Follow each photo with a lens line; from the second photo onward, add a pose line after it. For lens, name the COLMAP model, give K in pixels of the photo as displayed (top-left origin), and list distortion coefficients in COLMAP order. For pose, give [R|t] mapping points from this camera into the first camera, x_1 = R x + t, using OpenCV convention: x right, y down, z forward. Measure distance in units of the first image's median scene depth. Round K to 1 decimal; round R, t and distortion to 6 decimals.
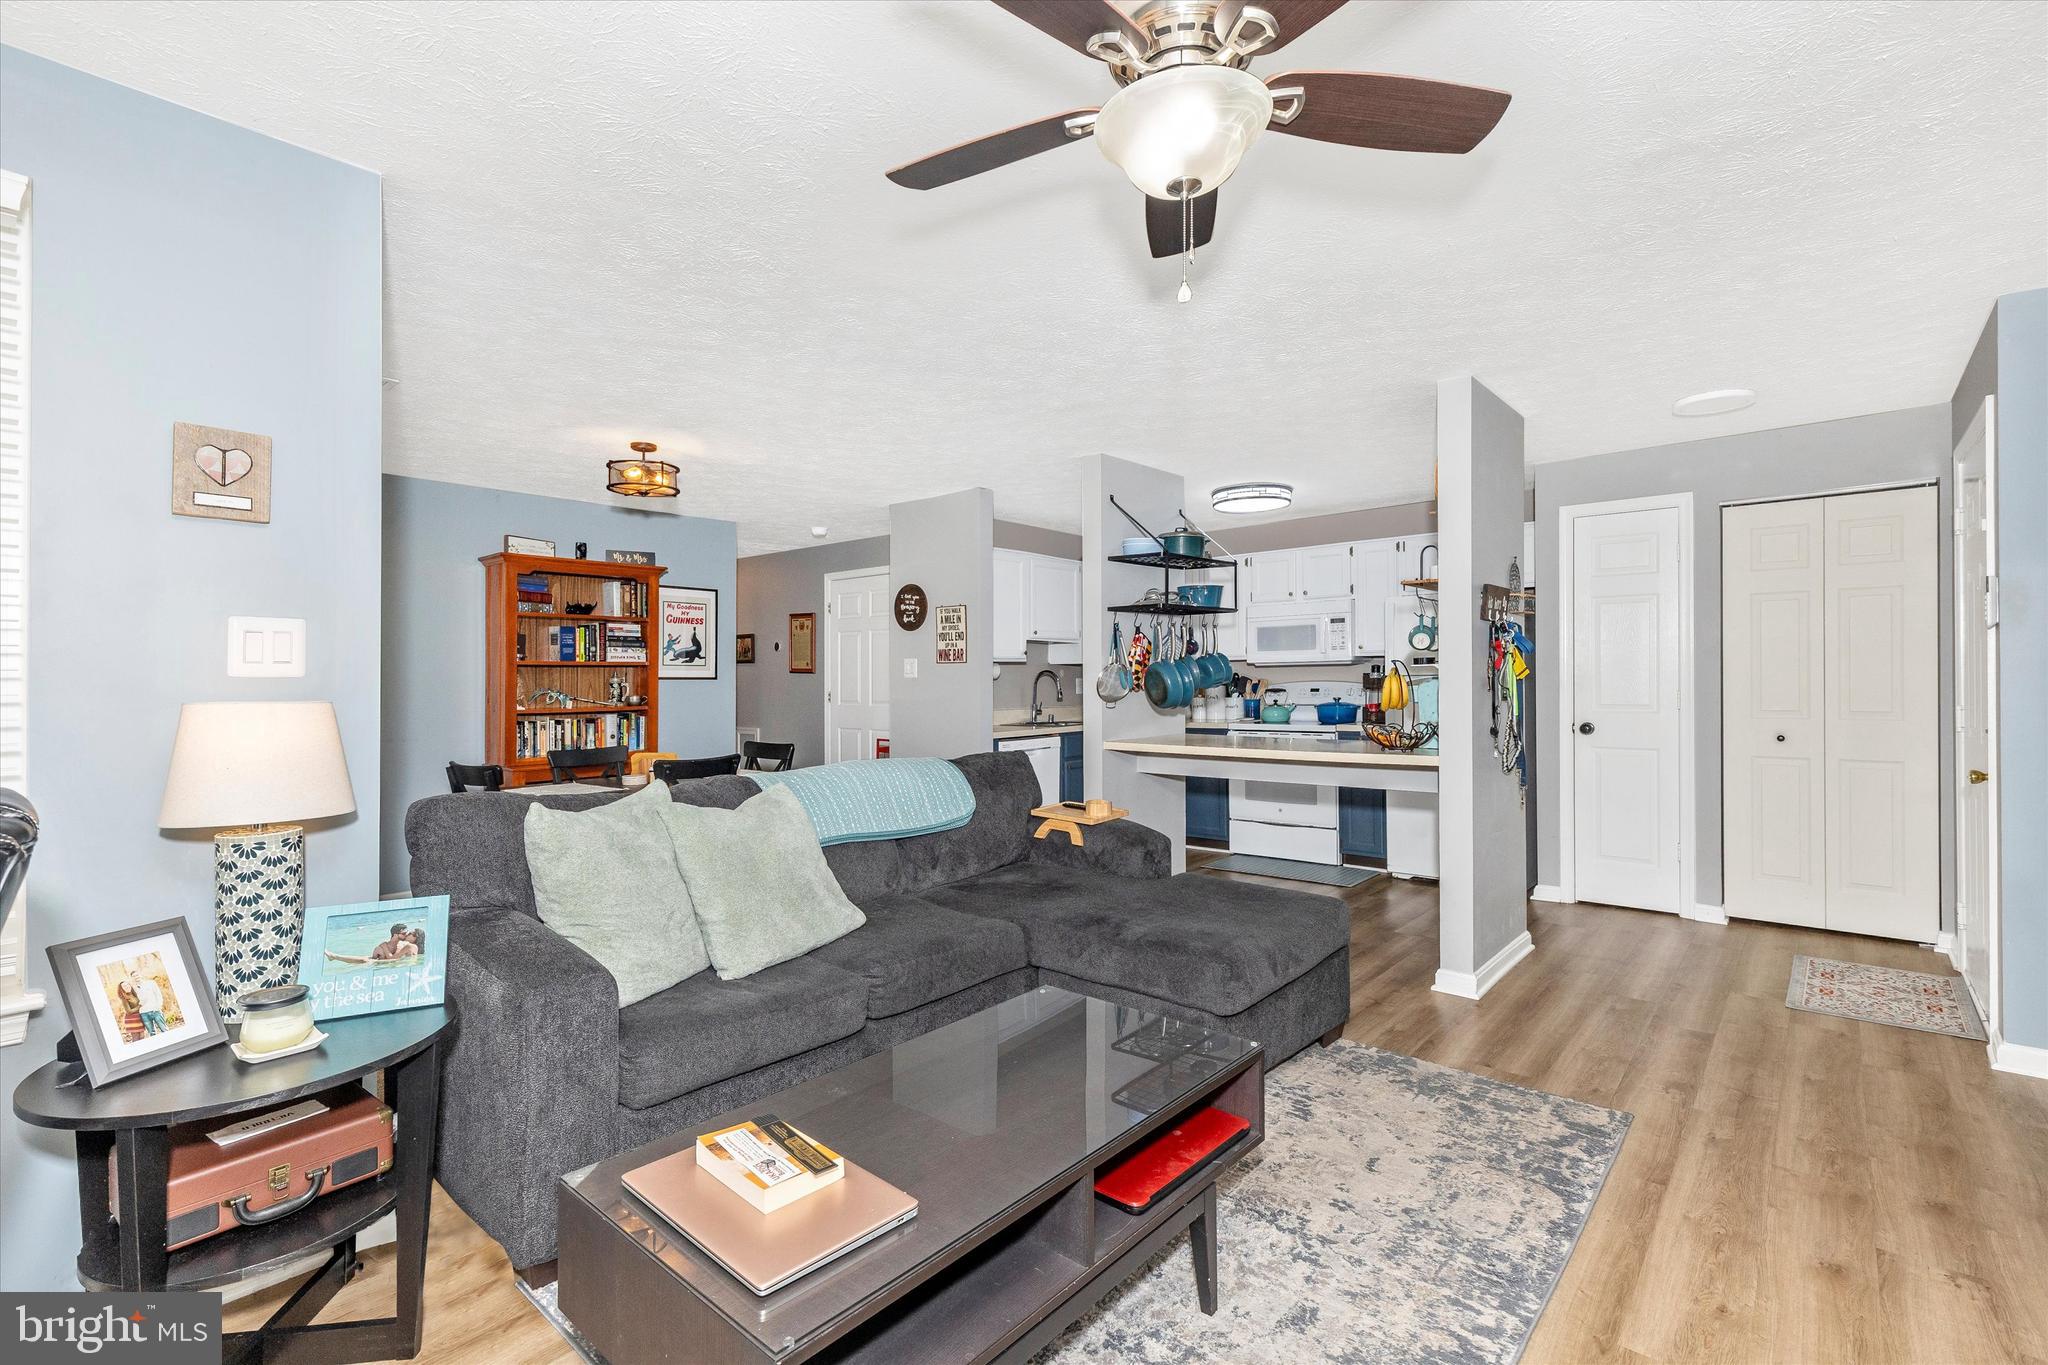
lens RADIAL K [[933.9, 0, 1040.9], [0, 933.9, 671.9], [0, 0, 1]] dist [0.002765, 0.001135]
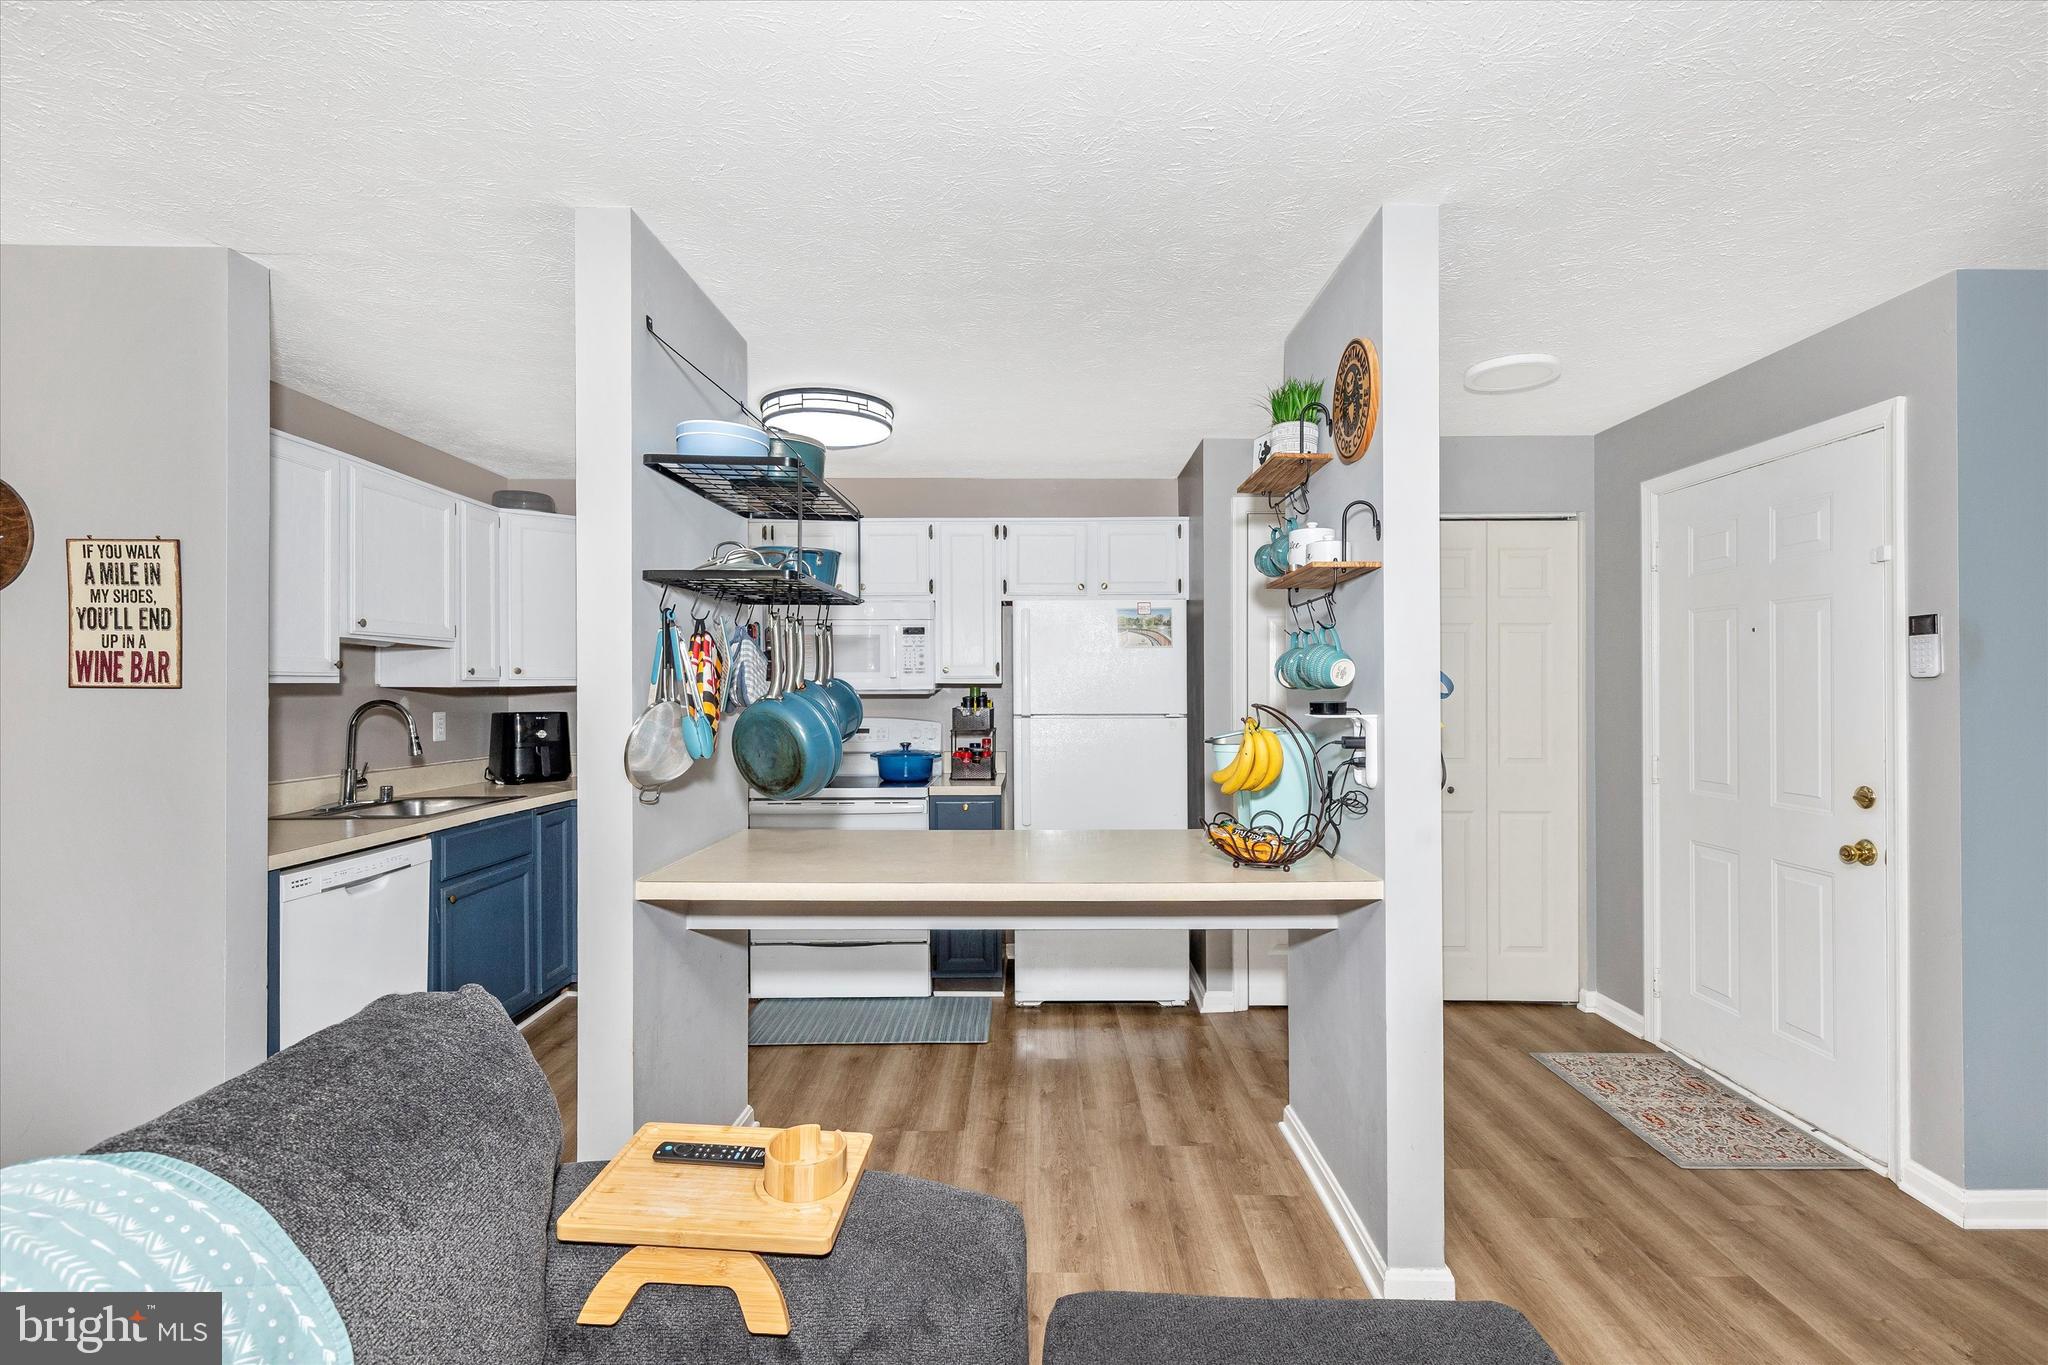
lens RADIAL K [[933.9, 0, 1035.2], [0, 933.9, 701.6], [0, 0, 1]] dist [0.002765, 0.001135]
pose [[0.765821, 0.003846, 0.643043, -0.055706], [-0.013300, 0.999863, 0.009859, -0.012363], [-0.642917, -0.016103, 0.765767, 0.453194]]
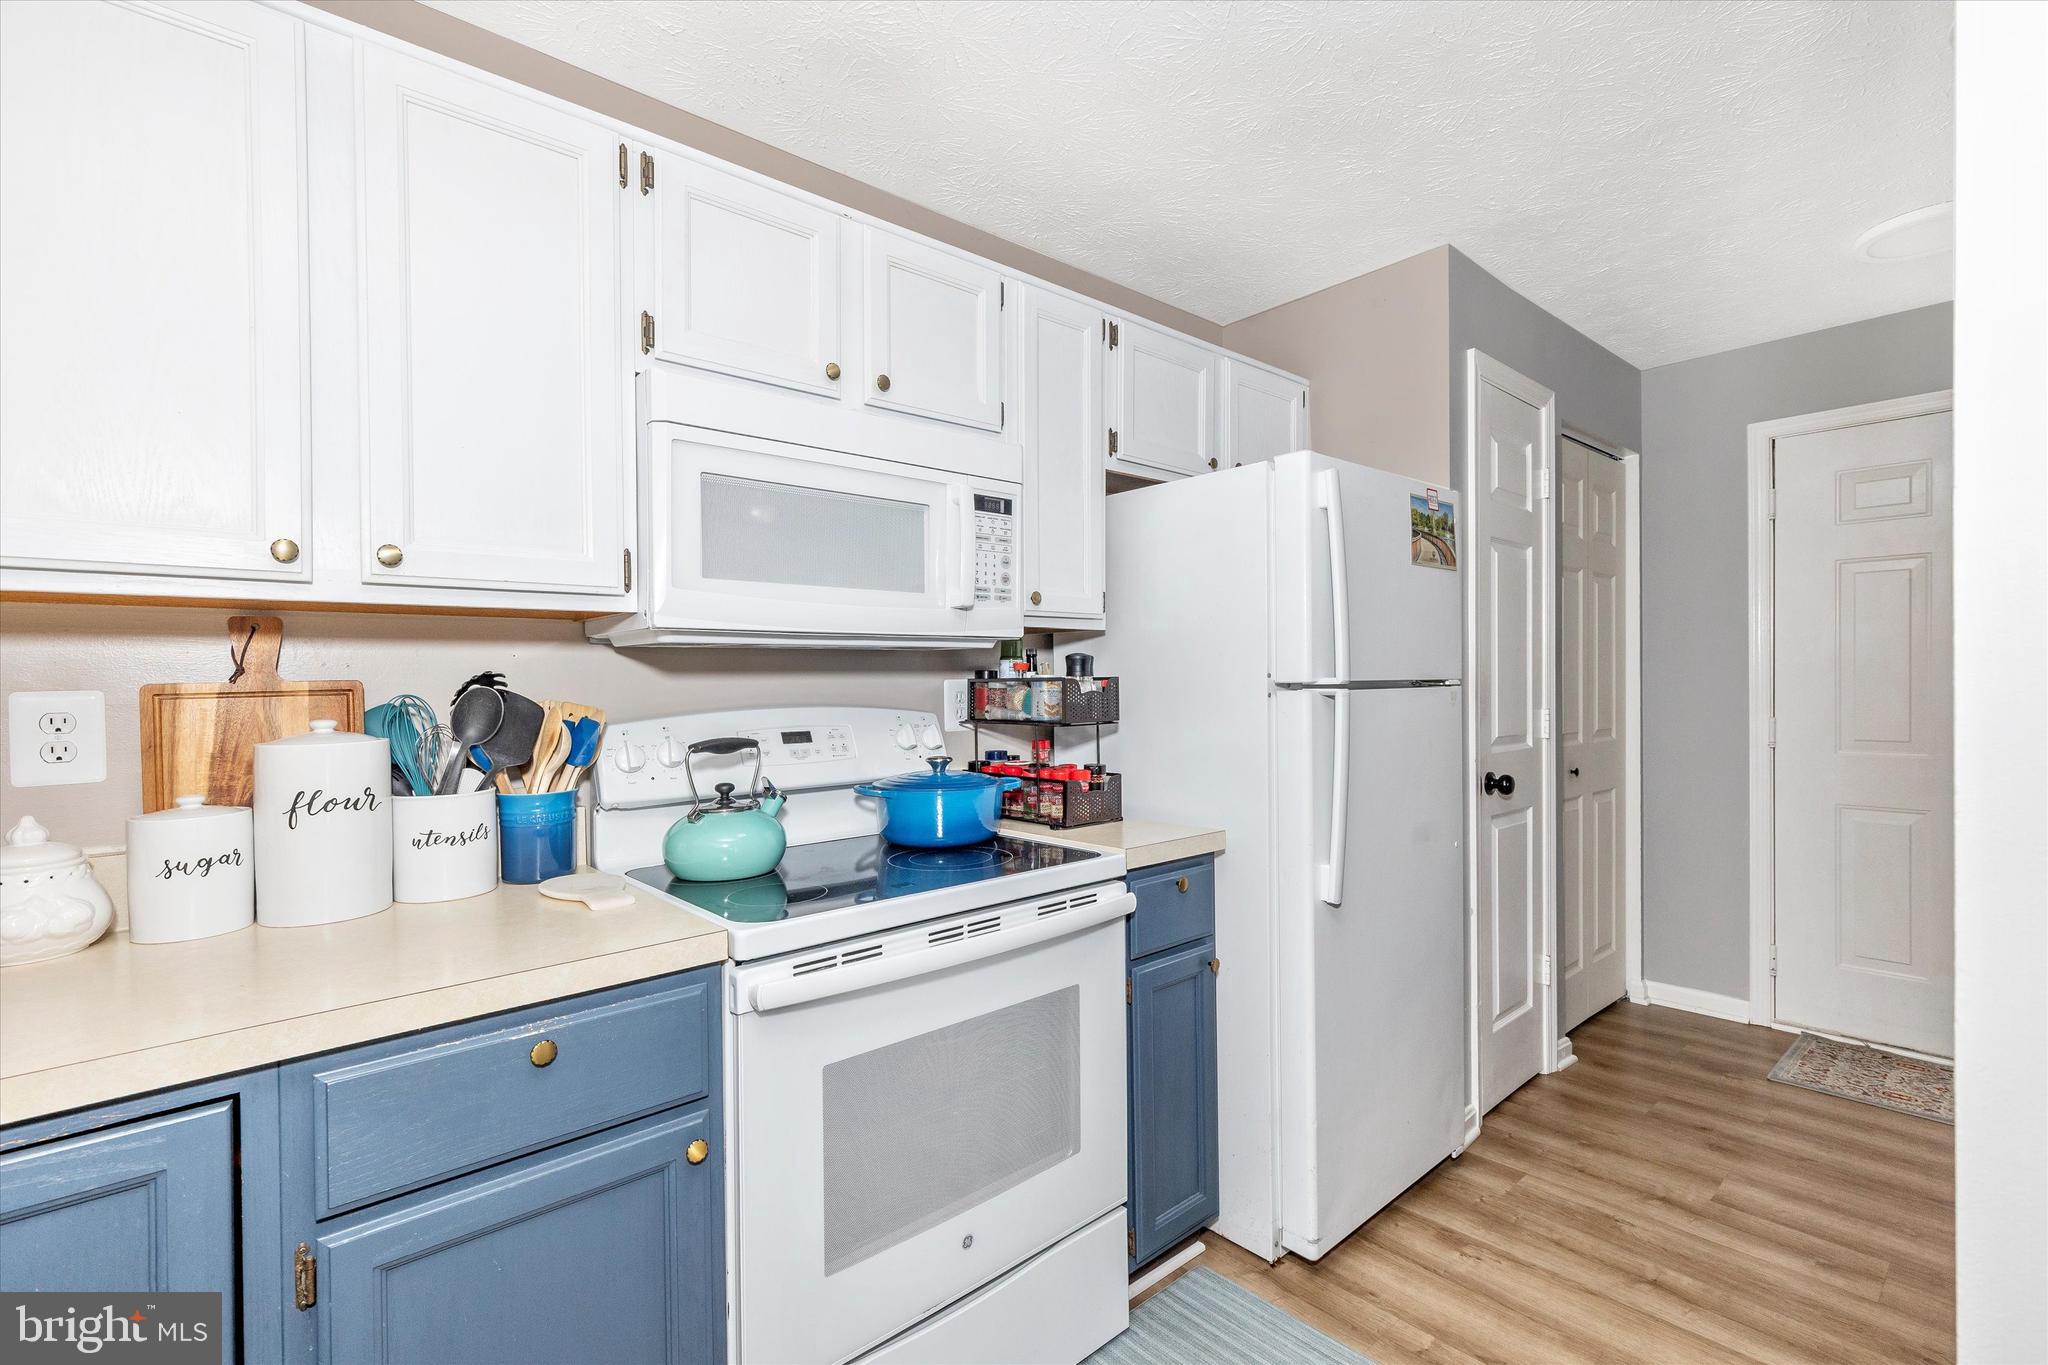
lens RADIAL K [[933.9, 0, 1098.0], [0, 933.9, 693.2], [0, 0, 1]] dist [0.002765, 0.001135]
pose [[0.153438, -0.008730, 0.988120, 0.024738], [-0.000941, 0.999959, 0.008981, 0.003438], [-0.988158, -0.002308, 0.153424, 0.987179]]
